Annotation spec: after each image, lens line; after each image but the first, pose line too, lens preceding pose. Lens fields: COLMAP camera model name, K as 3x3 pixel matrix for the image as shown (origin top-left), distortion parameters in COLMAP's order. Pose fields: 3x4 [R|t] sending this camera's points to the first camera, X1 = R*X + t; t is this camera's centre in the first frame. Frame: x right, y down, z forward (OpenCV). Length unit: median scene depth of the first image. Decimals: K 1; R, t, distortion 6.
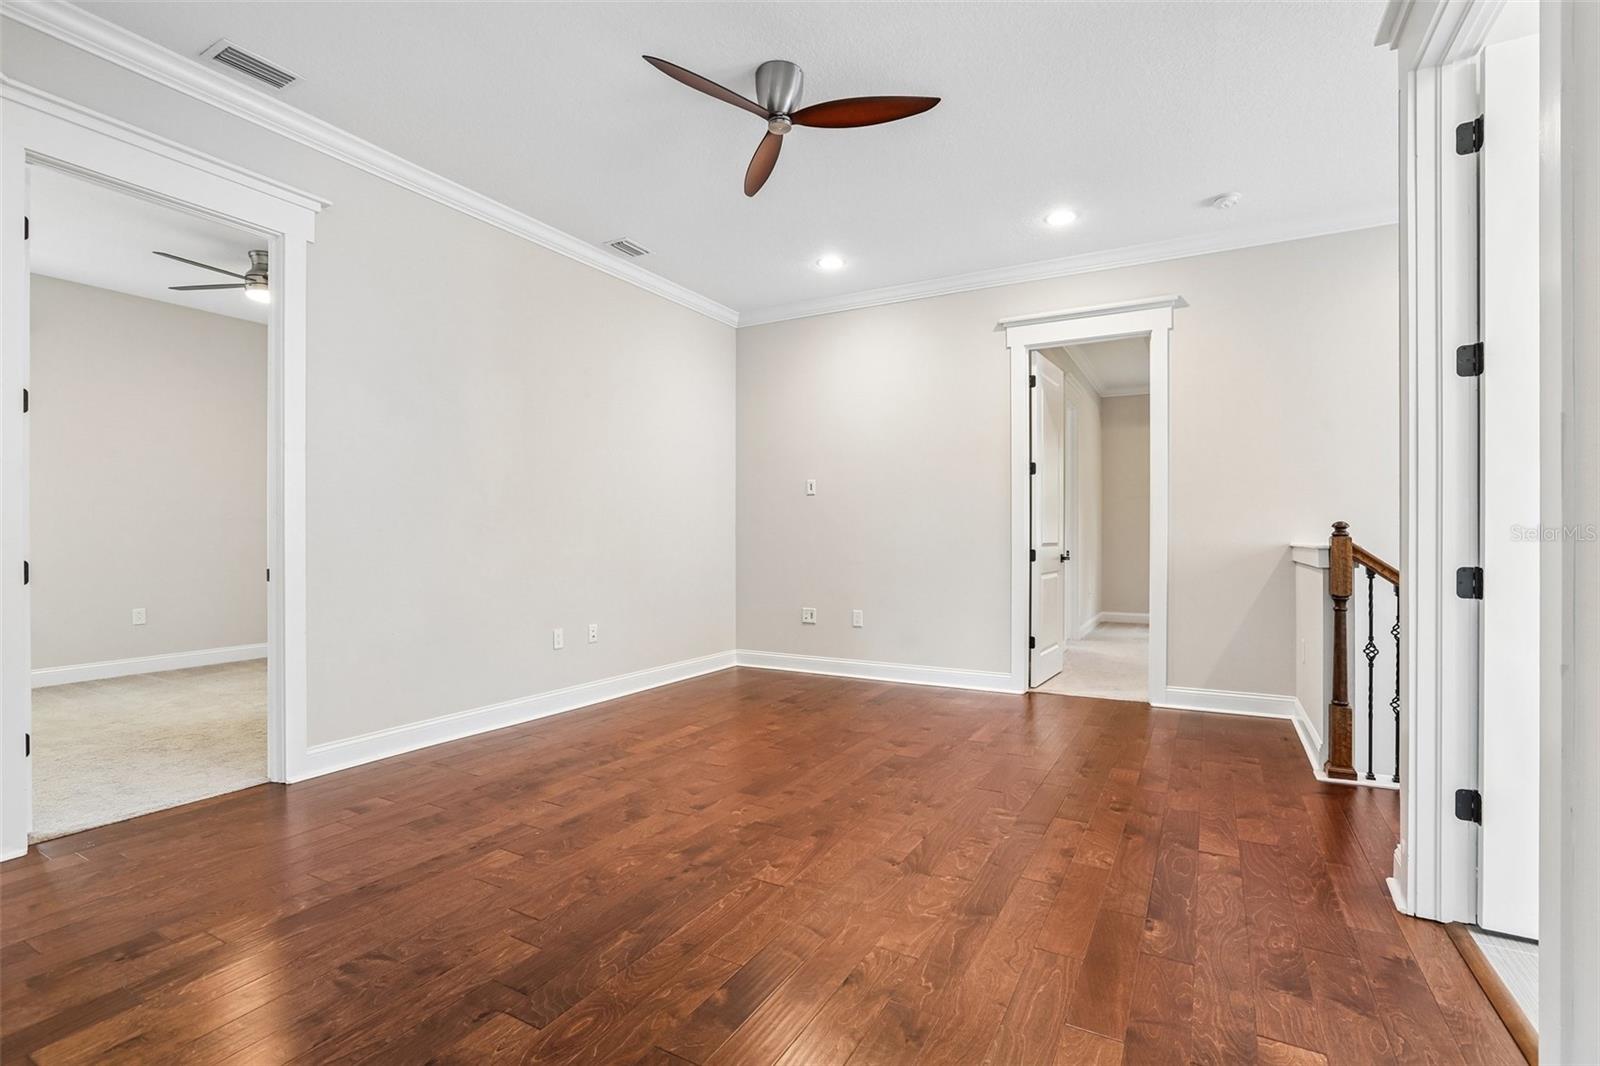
lens RADIAL K [[731.0, 0, 799.9], [0, 731.0, 537.8], [0, 0, 1]] dist [-0.041268, 0.009053]
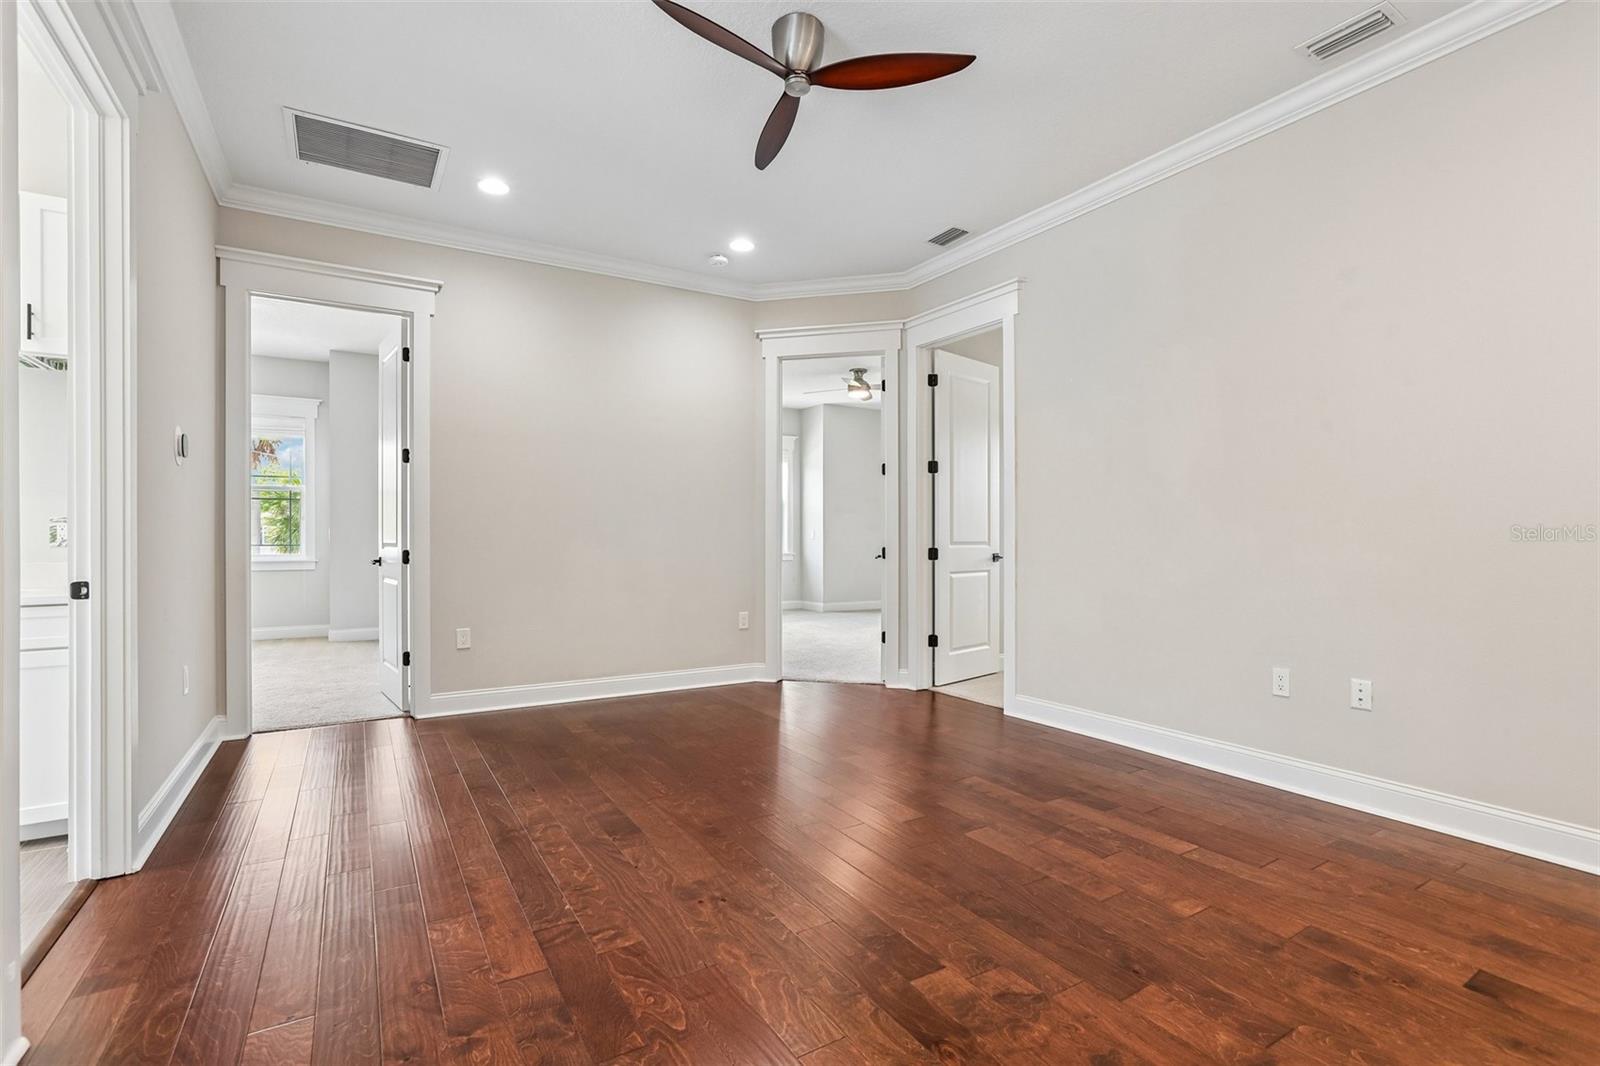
lens RADIAL K [[731.0, 0, 796.5], [0, 731.0, 535.5], [0, 0, 1]] dist [-0.041268, 0.009053]
pose [[-0.486051, 0.000596, -0.873930, 0.618198], [-0.002271, 0.999996, 0.001945, -0.002920], [0.873927, 0.002930, -0.486048, 1.154196]]
